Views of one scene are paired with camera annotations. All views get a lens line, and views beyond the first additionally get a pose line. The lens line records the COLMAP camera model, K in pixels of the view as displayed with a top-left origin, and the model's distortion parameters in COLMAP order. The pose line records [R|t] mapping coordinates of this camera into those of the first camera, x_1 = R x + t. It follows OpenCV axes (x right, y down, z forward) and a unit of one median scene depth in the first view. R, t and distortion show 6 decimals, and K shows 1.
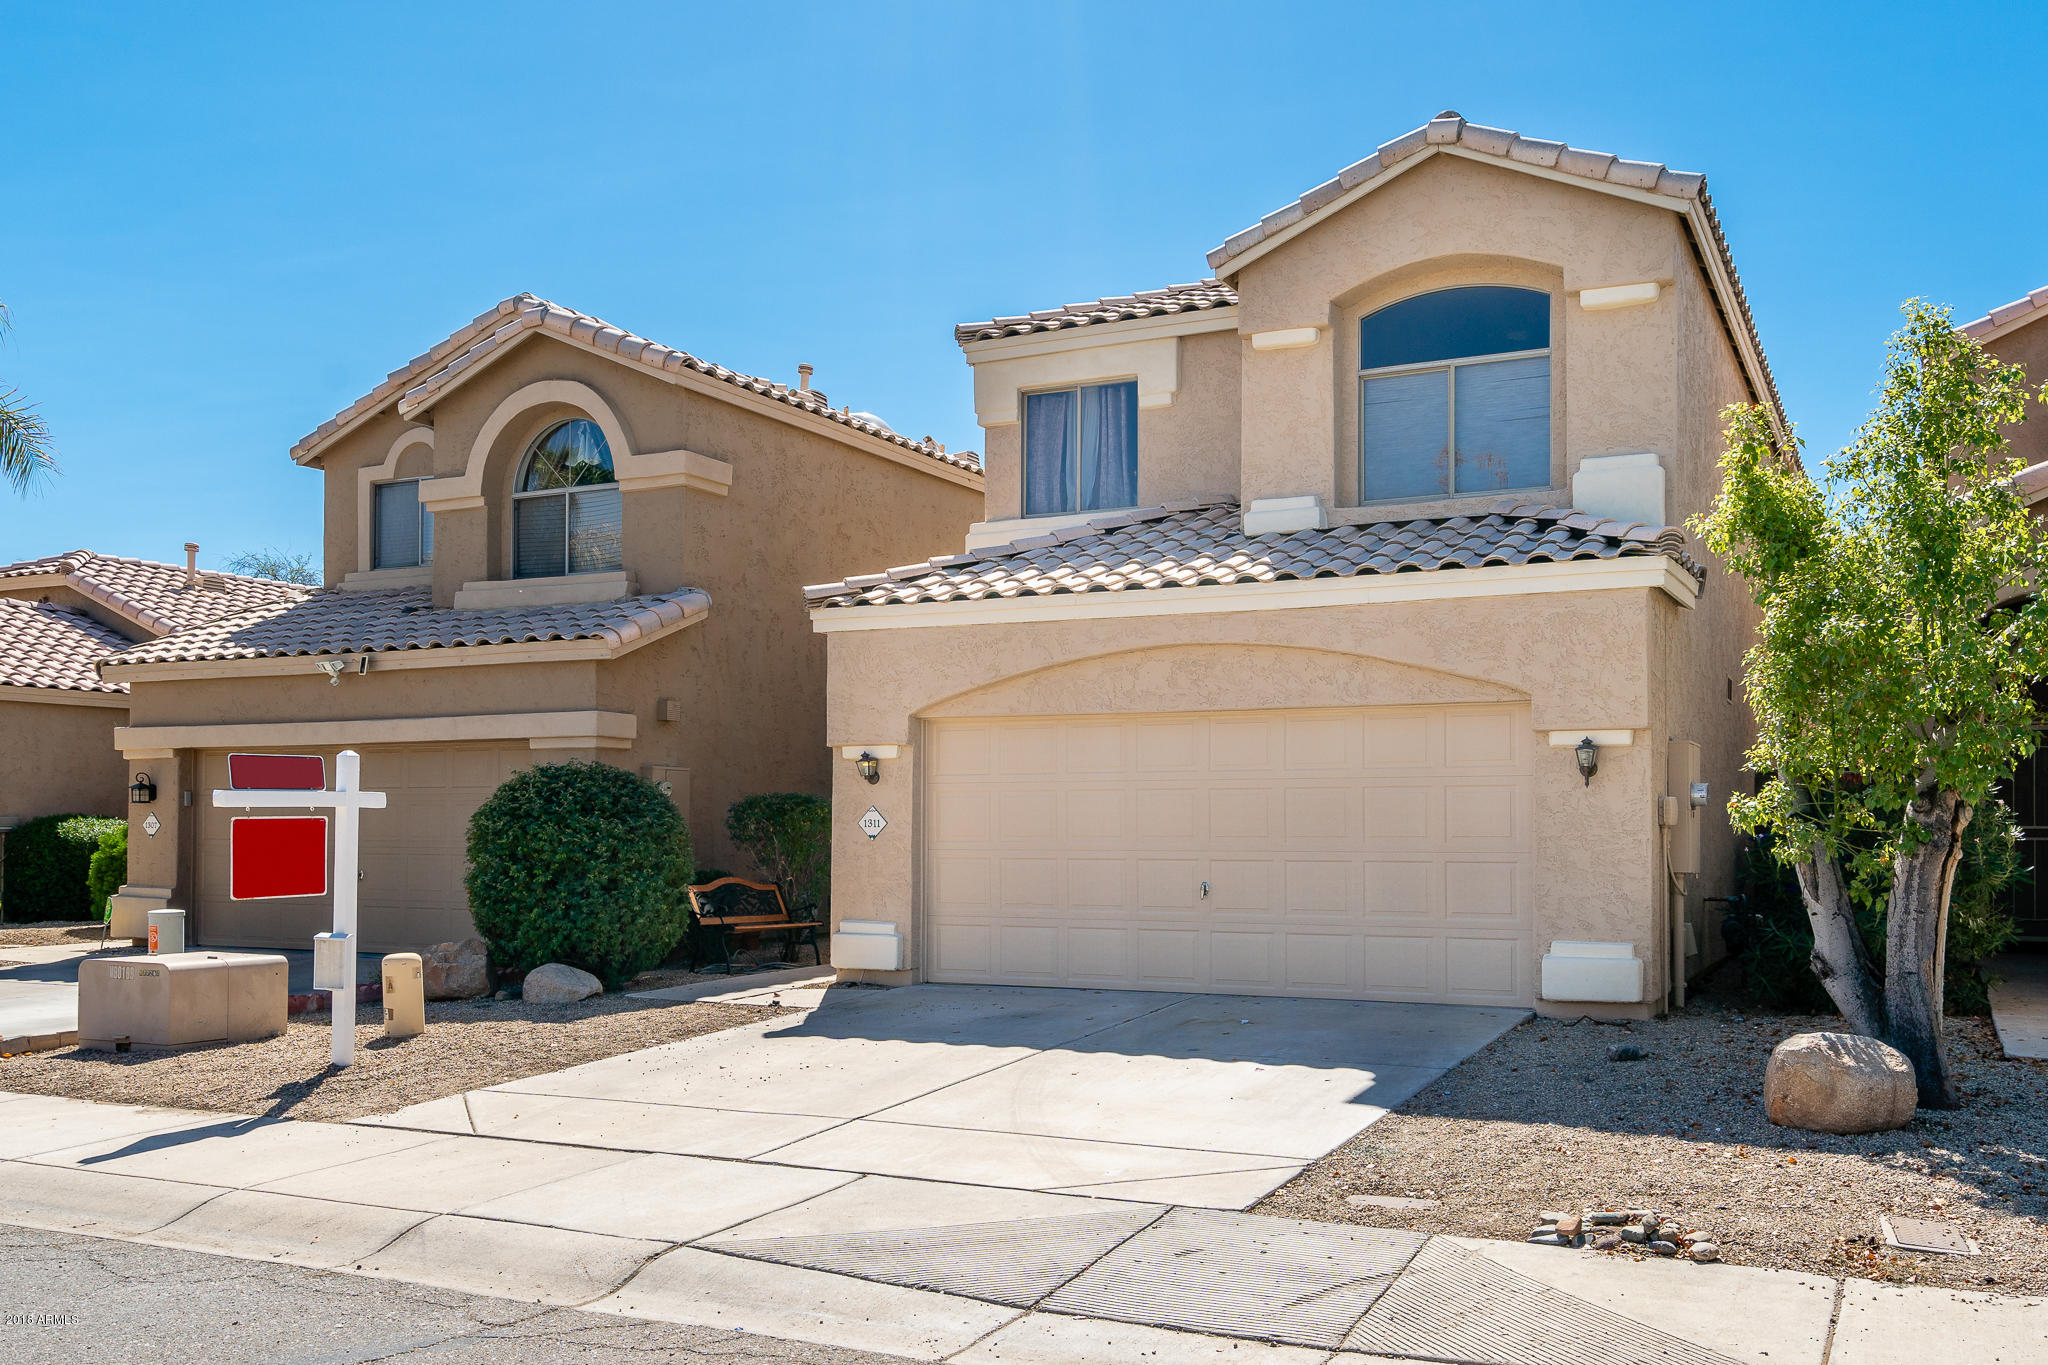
lens RADIAL K [[1823.1, 0, 1024.0], [0, 1823.1, 682.5], [0, 0, 1]] dist [0.008137, 0.003477]
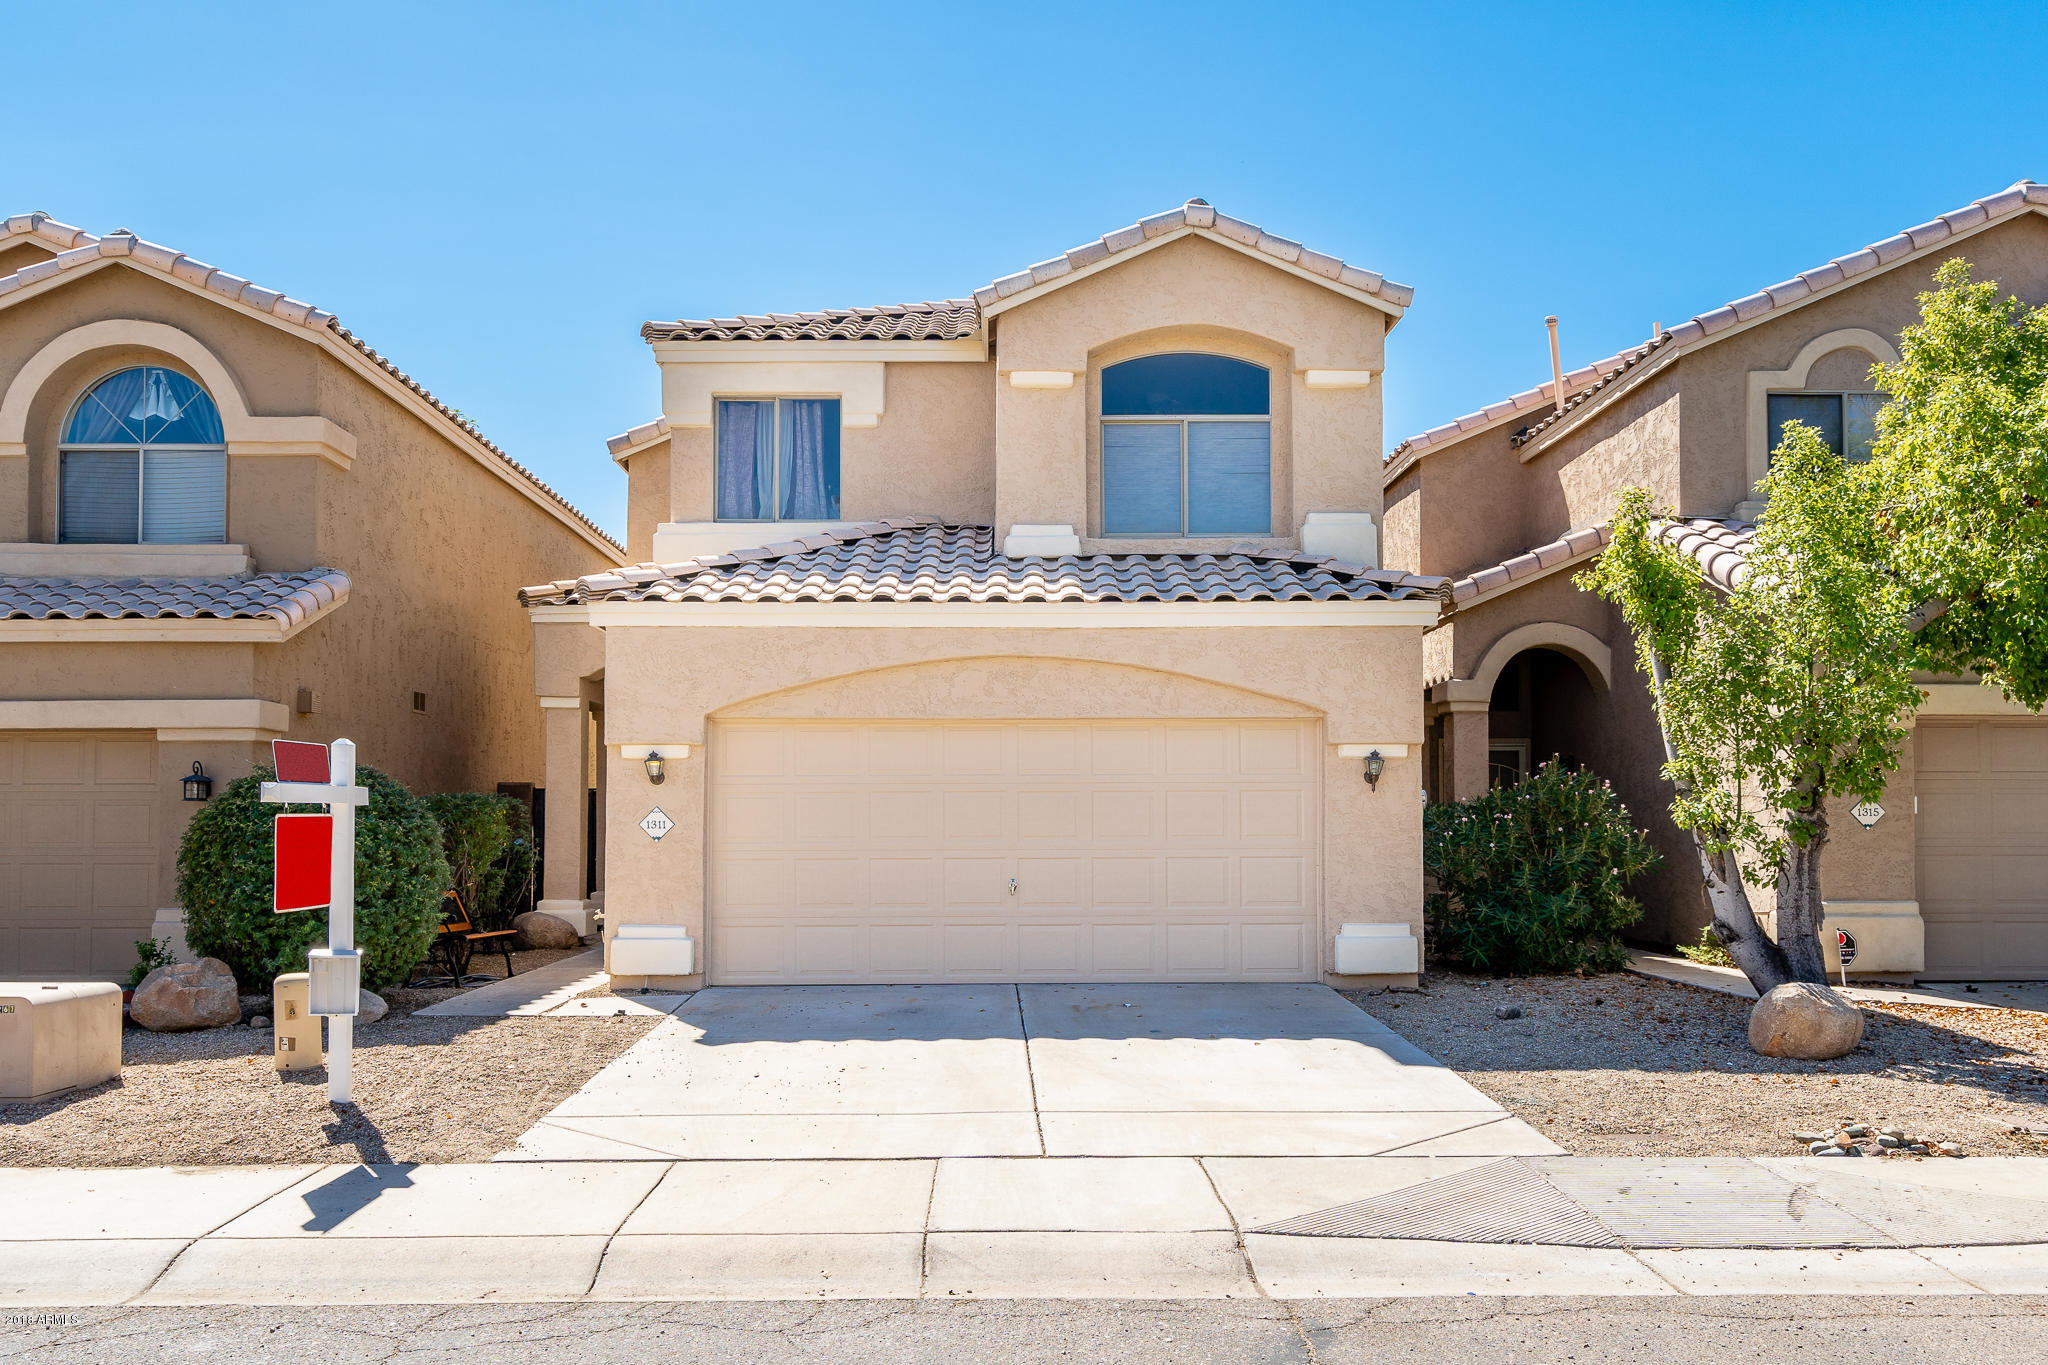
lens RADIAL K [[1731.2, 0, 1022.0], [0, 1731.2, 671.1], [0, 0, 1]] dist [0.009329, 0.003749]
pose [[0.889125, 0.039548, 0.455952, -0.346865], [-0.033123, 0.999207, -0.022077, 0.009464], [-0.456463, 0.004527, 0.889731, 0.088948]]
